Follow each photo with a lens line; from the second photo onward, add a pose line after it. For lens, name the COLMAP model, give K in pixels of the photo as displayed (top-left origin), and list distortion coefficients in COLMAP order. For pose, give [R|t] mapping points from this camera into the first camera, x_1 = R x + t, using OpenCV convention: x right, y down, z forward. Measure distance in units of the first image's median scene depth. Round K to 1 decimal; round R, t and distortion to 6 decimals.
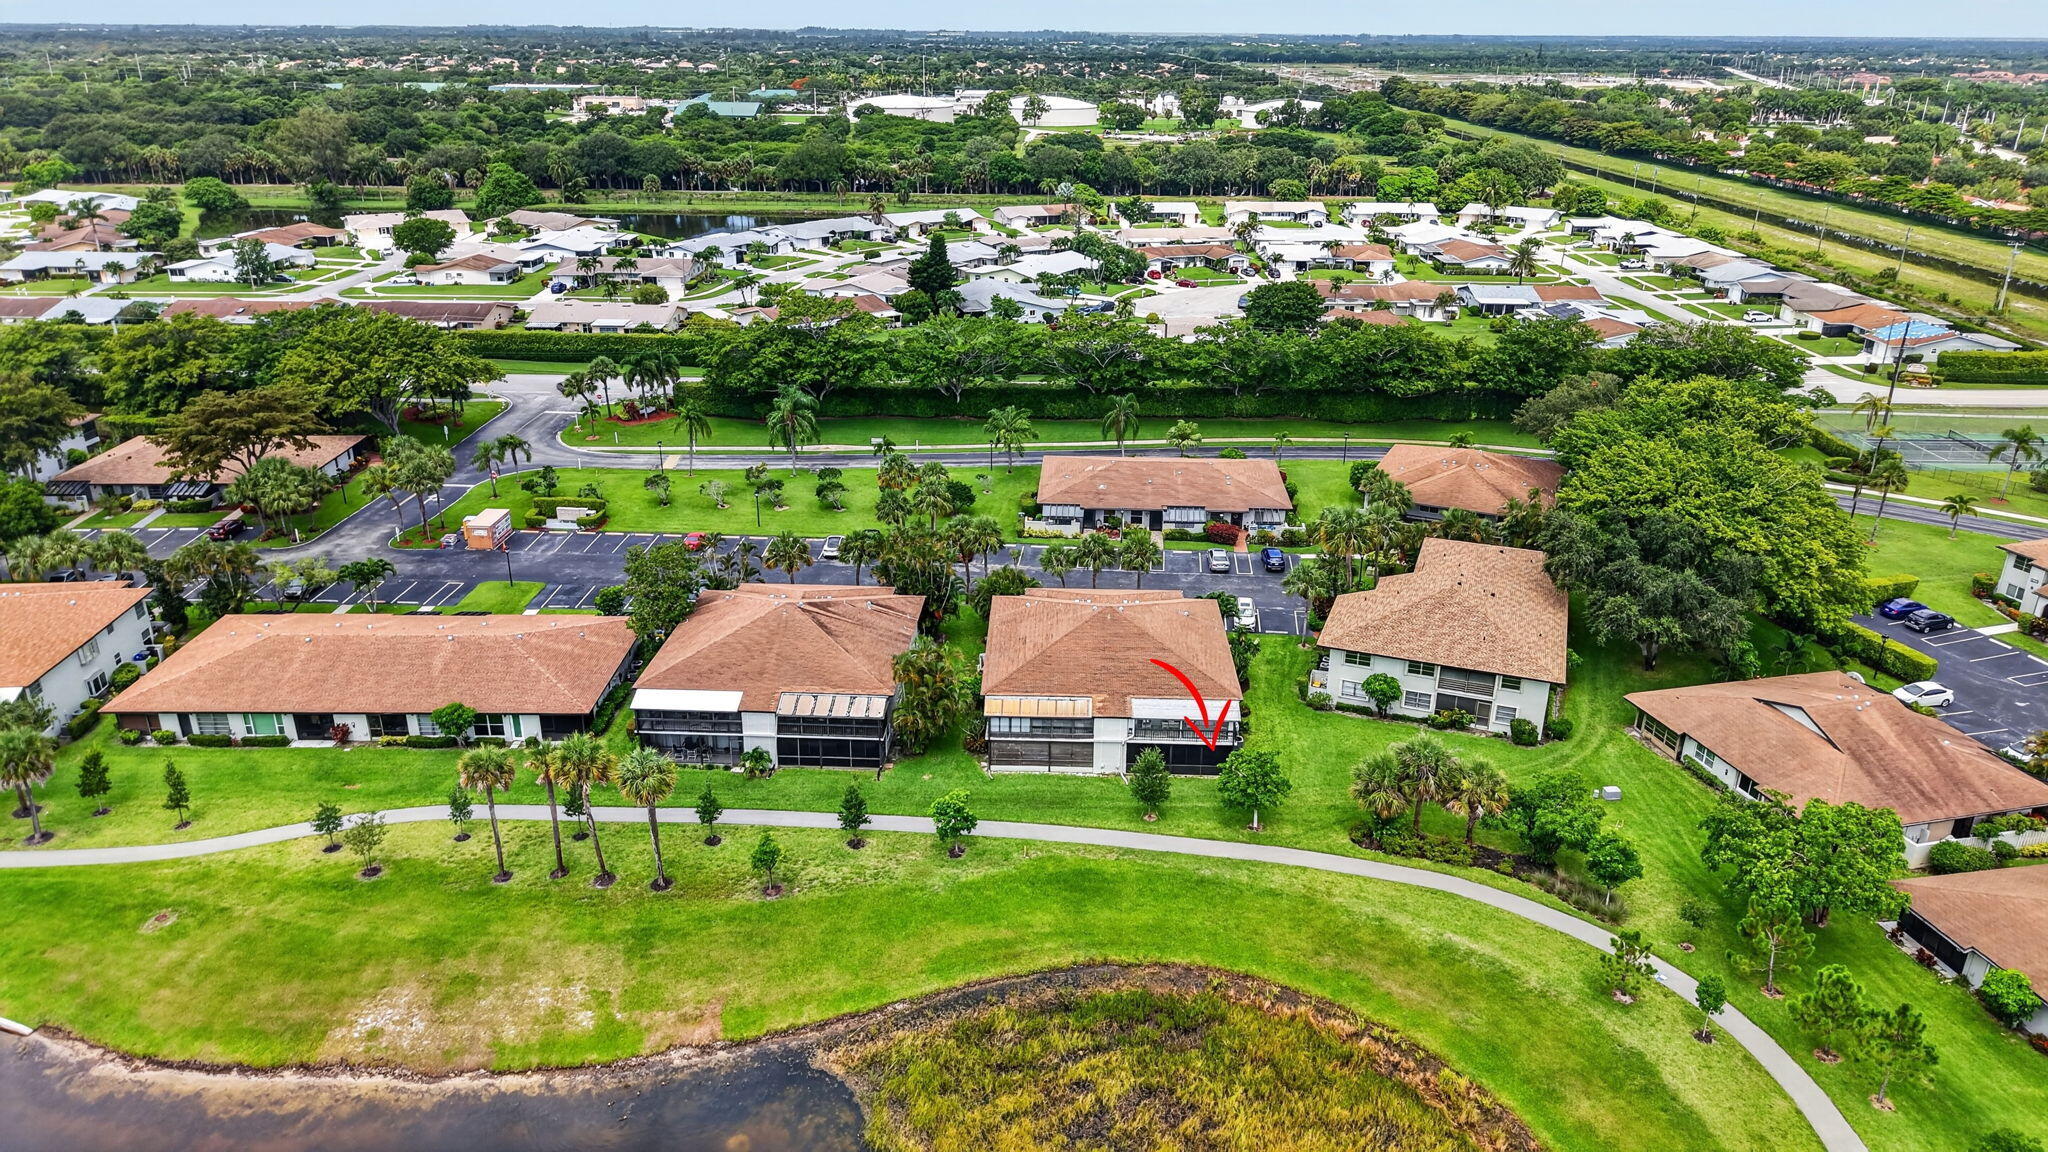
lens RADIAL K [[1357.8, 0, 1021.9], [0, 1357.8, 577.1], [0, 0, 1]] dist [0.027323, -0.032638]
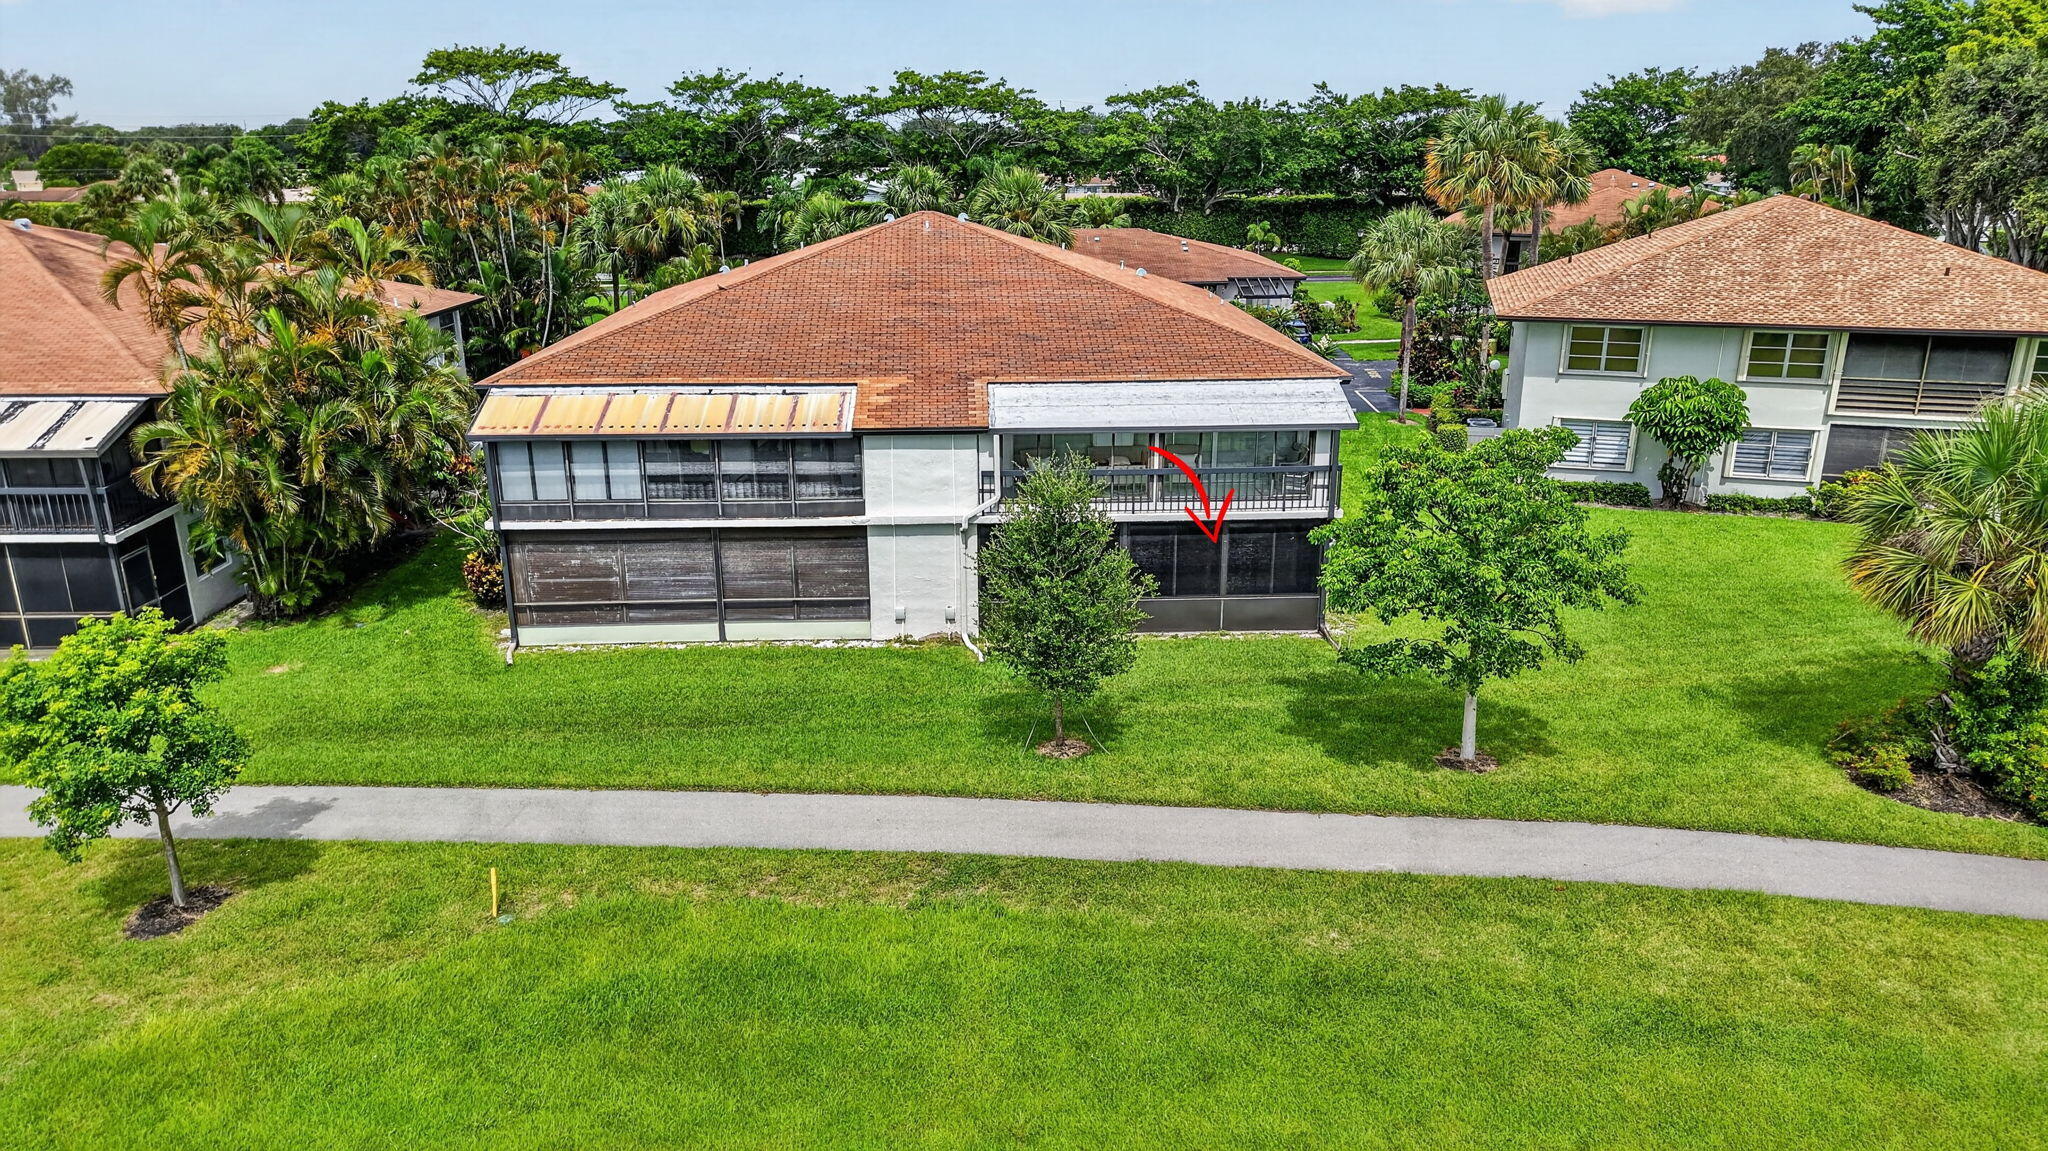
lens RADIAL K [[1357.8, 0, 1038.4], [0, 1357.8, 574.1], [0, 0, 1]] dist [0.027323, -0.032638]
pose [[0.996309, -0.034002, 0.078814, 0.066504], [0.040012, 0.996307, -0.075966, 0.155357], [-0.075940, 0.078839, 0.993991, 0.702045]]
